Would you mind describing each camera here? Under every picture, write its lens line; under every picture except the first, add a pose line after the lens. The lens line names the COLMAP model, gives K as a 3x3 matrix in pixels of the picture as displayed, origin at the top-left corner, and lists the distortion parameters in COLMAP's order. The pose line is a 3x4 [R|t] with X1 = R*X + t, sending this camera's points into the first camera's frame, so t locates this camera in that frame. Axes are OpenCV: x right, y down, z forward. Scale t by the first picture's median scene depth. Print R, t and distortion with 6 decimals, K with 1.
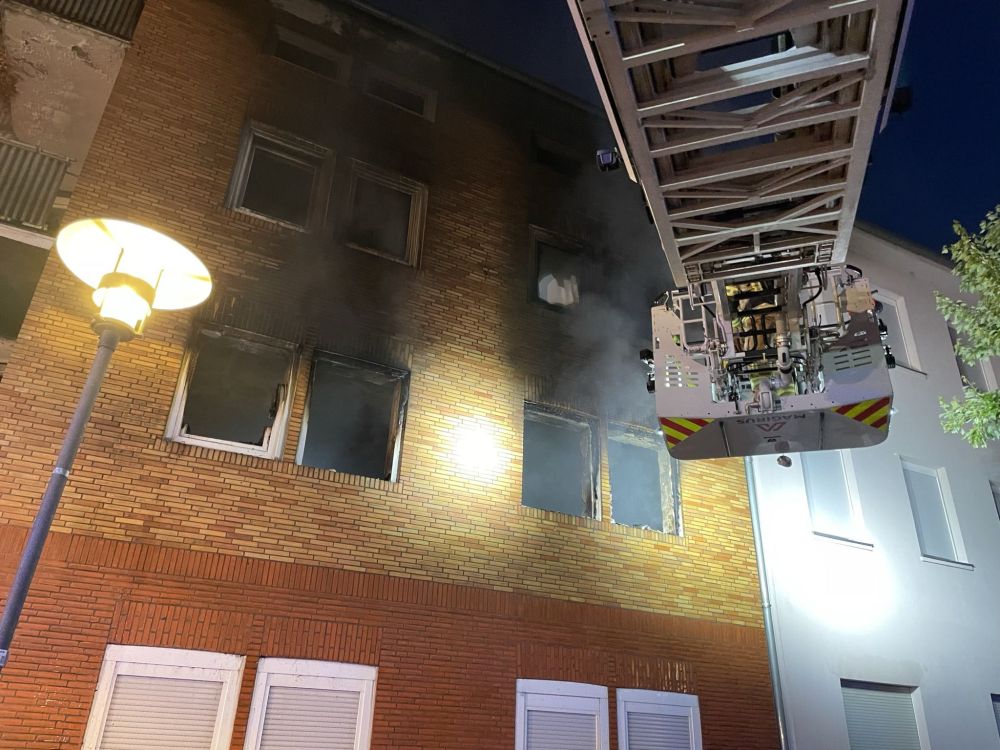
lens RADIAL K [[756.8, 0, 509.2], [0, 756.8, 372.5], [0, 0, 1]] dist [0.073233, -0.100176]
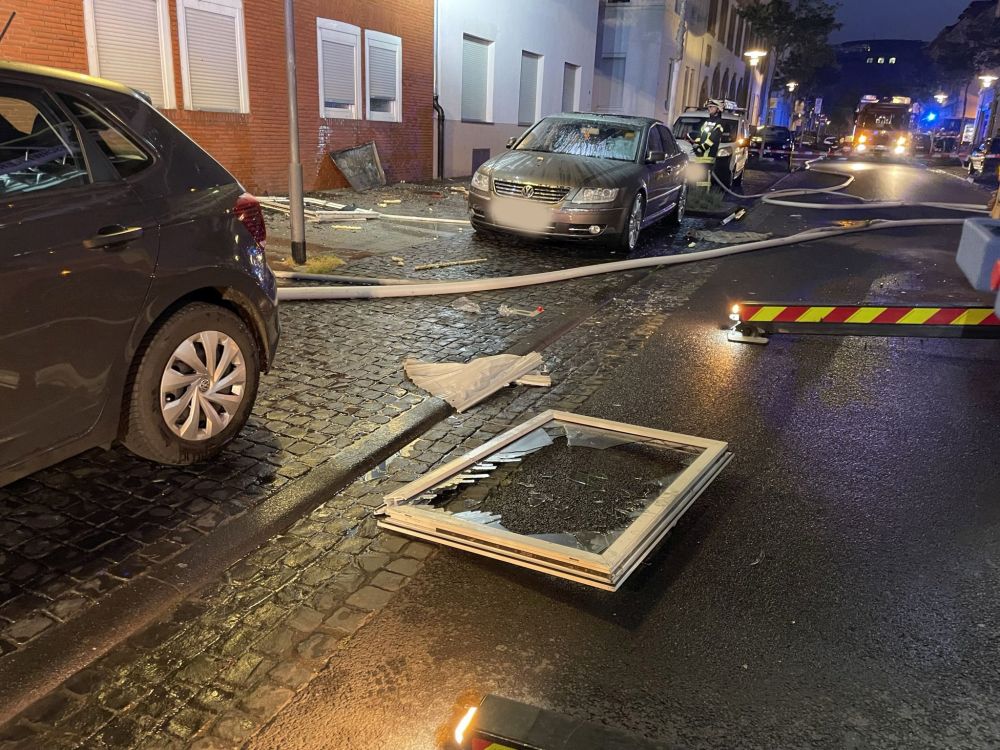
lens RADIAL K [[756.8, 0, 509.2], [0, 756.8, 372.5], [0, 0, 1]] dist [0.073233, -0.100176]
pose [[0.772832, -0.192270, 0.604783, -0.685034], [-0.305429, 0.722672, 0.620047, -0.101818], [-0.556276, -0.663911, 0.499779, -0.318234]]
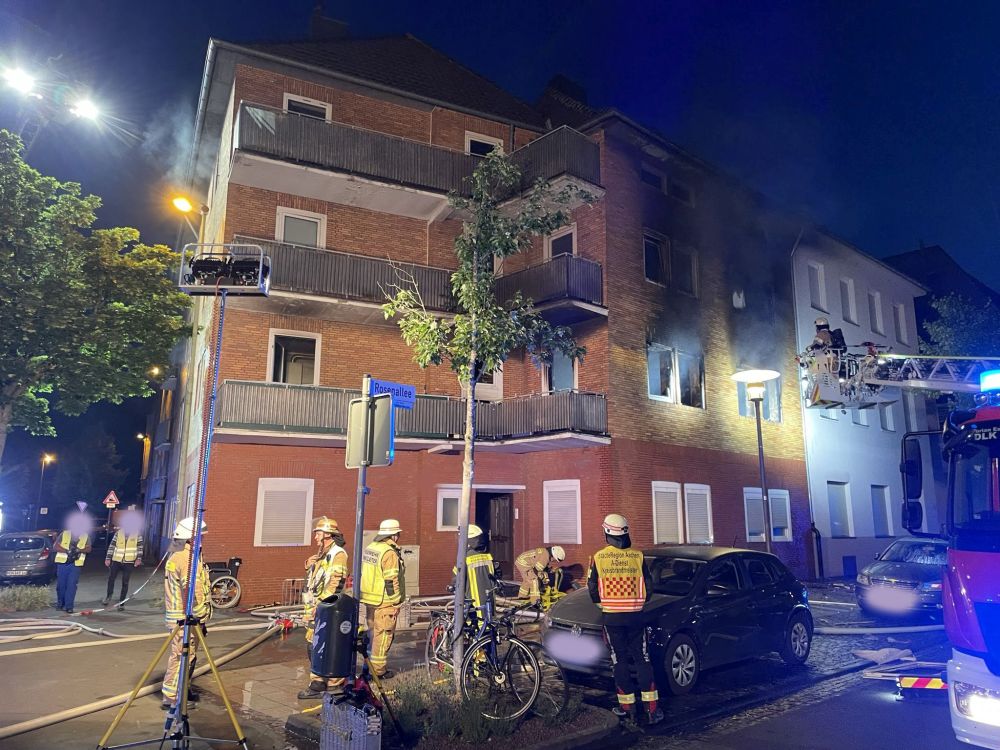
lens RADIAL K [[756.8, 0, 509.2], [0, 756.8, 372.5], [0, 0, 1]] dist [0.073233, -0.100176]
pose [[0.963029, 0.024841, 0.268249, -1.385119], [-0.099274, 0.958389, 0.267647, -0.535090], [-0.250438, -0.284382, 0.925423, -0.978314]]
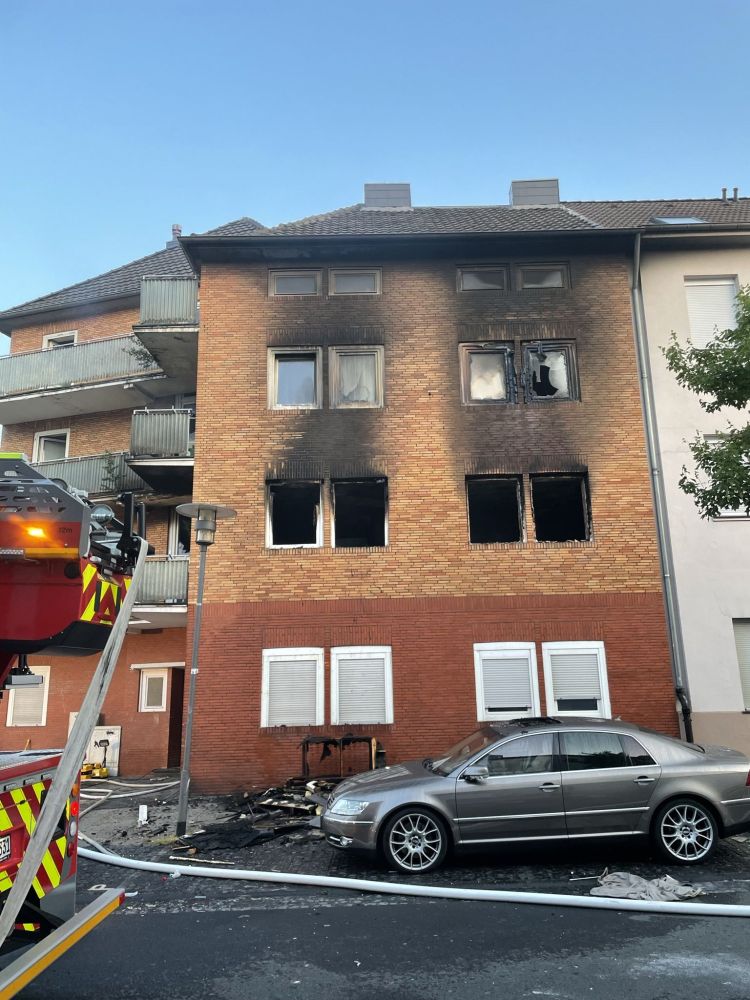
lens RADIAL K [[756.8, 0, 375.0], [0, 756.8, 500.0], [0, 0, 1]] dist [0.073233, -0.100176]
pose [[0.884527, -0.161381, -0.437685, 0.631386], [0.258842, 0.950358, 0.172688, -0.277333], [0.388089, -0.266038, 0.882389, -0.551025]]
